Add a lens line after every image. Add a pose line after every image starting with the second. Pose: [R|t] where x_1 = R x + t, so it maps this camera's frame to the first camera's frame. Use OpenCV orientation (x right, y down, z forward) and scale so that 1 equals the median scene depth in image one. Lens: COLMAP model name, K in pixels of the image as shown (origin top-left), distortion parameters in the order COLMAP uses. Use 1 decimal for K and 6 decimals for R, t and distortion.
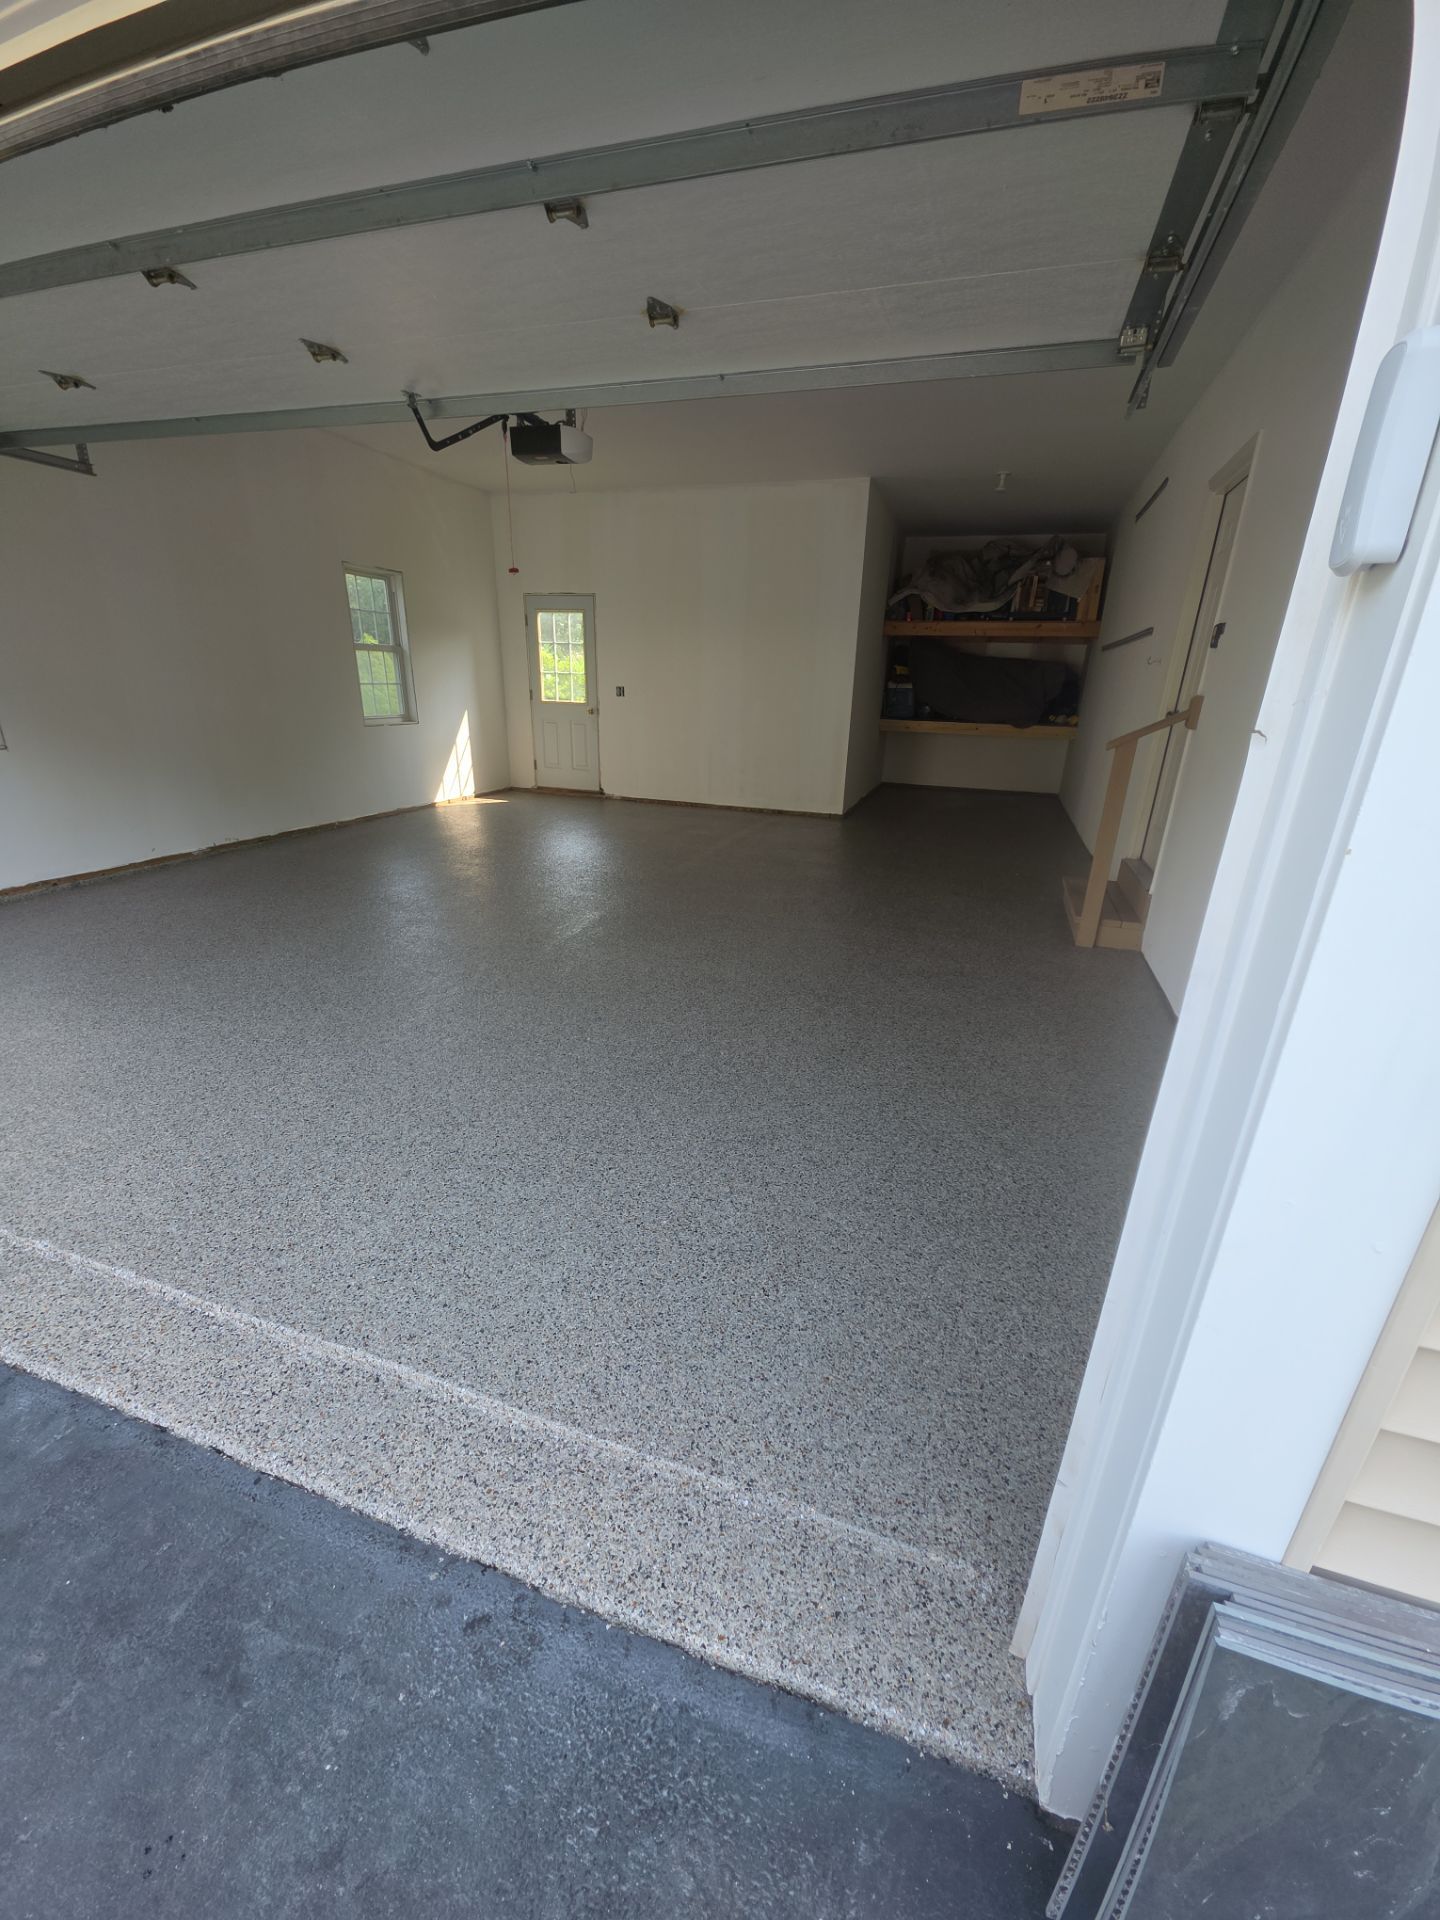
lens RADIAL K [[764.2, 0, 728.7], [0, 764.2, 962.6], [0, 0, 1]] dist [0.002841, -0.000304]
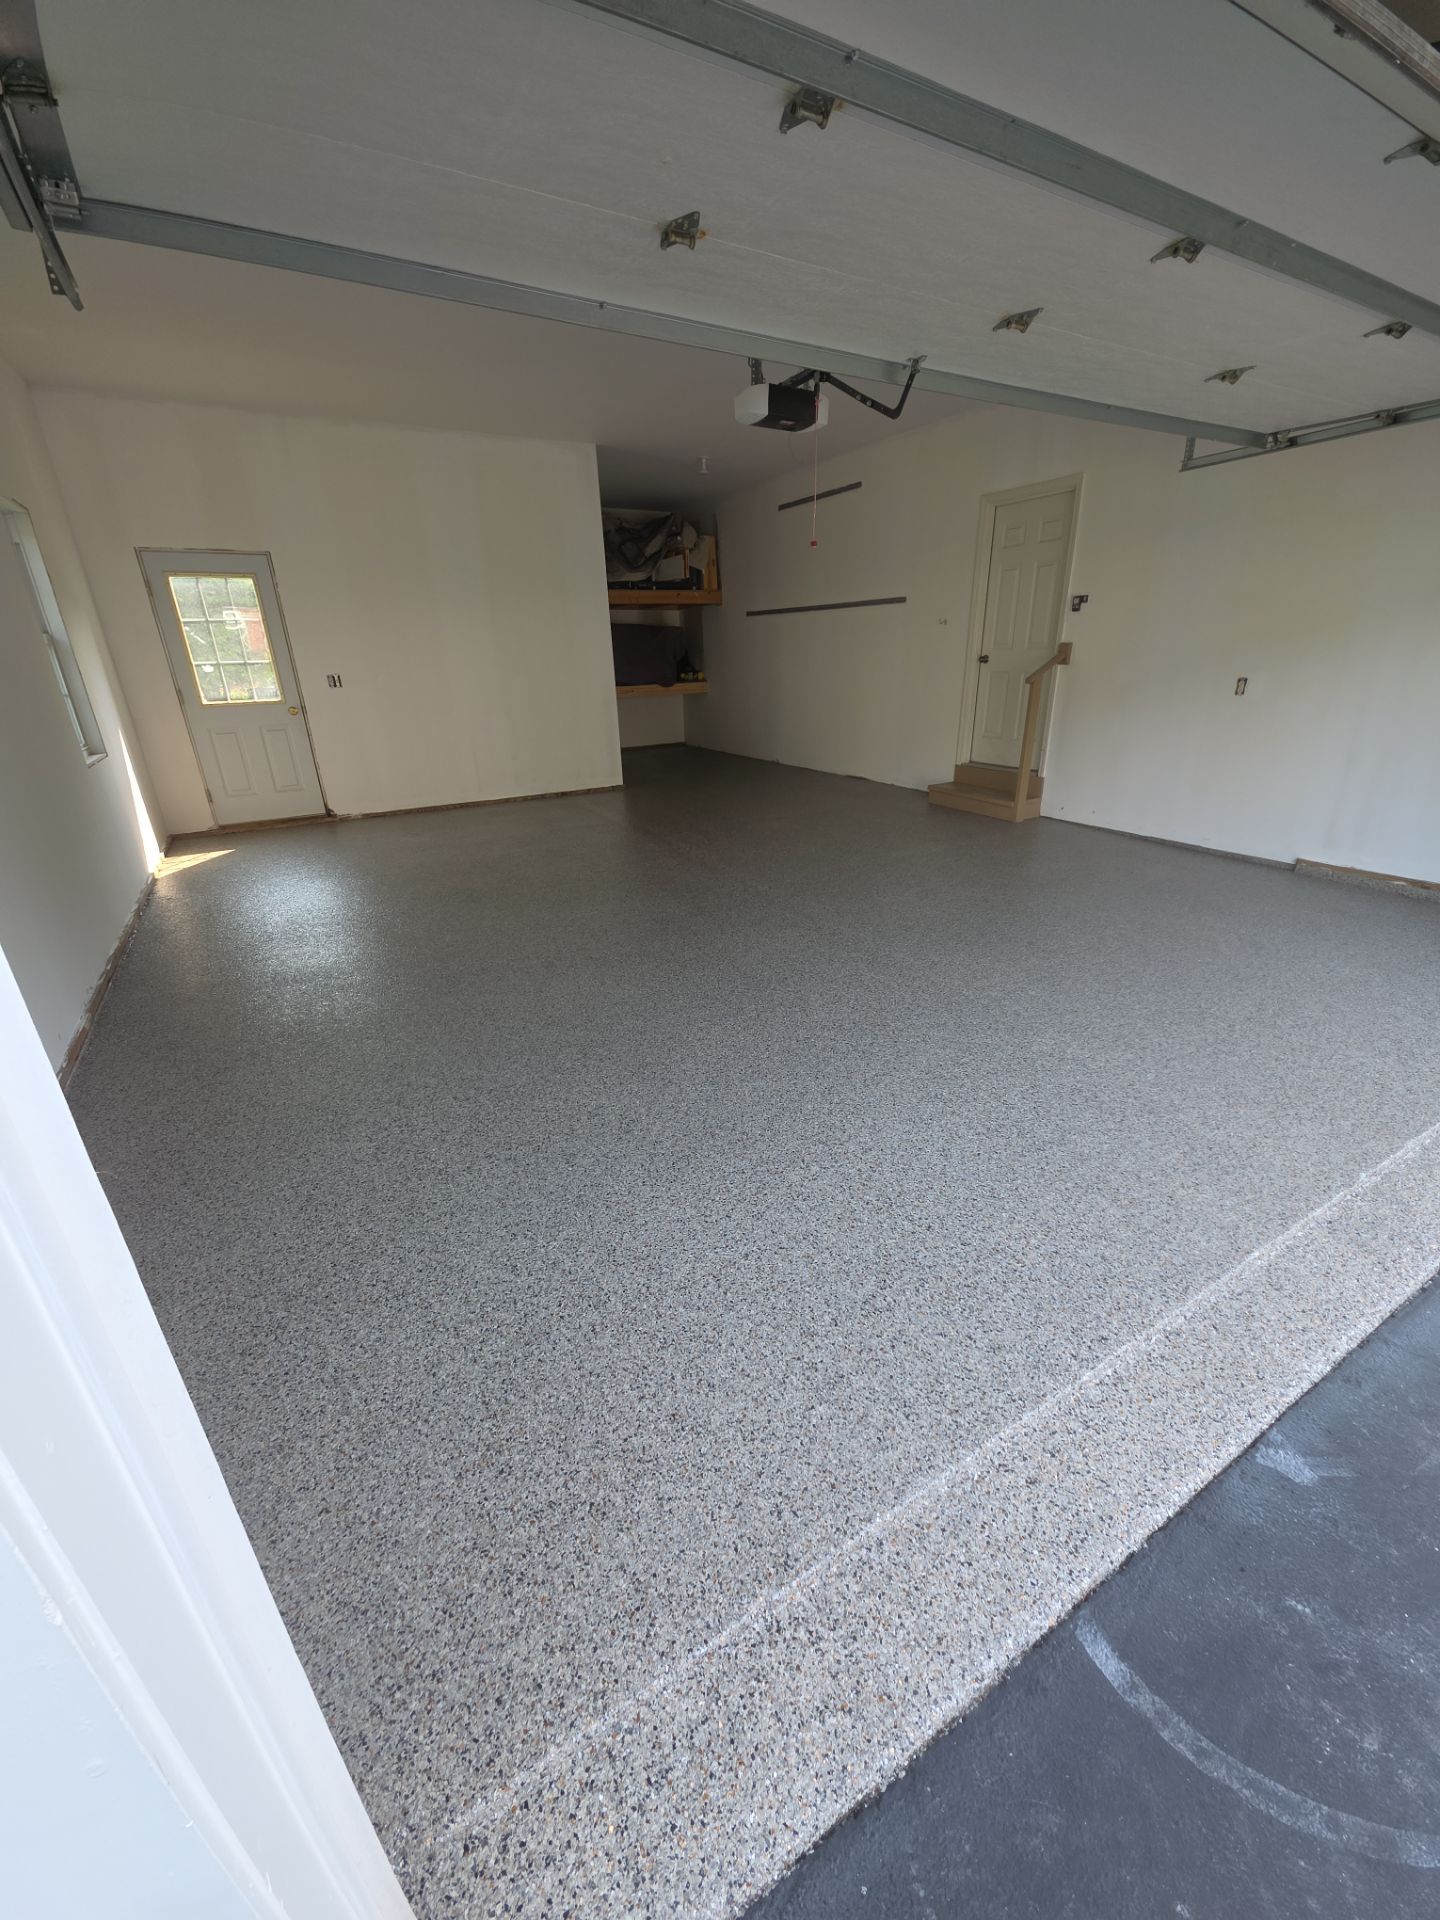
lens RADIAL K [[764.2, 0, 722.7], [0, 764.2, 968.1], [0, 0, 1]] dist [0.002841, -0.000304]
pose [[0.658300, -0.333548, 0.674824, -0.512144], [0.302970, 0.938056, 0.168107, -0.091712], [-0.689094, 0.093787, 0.718577, 0.193244]]
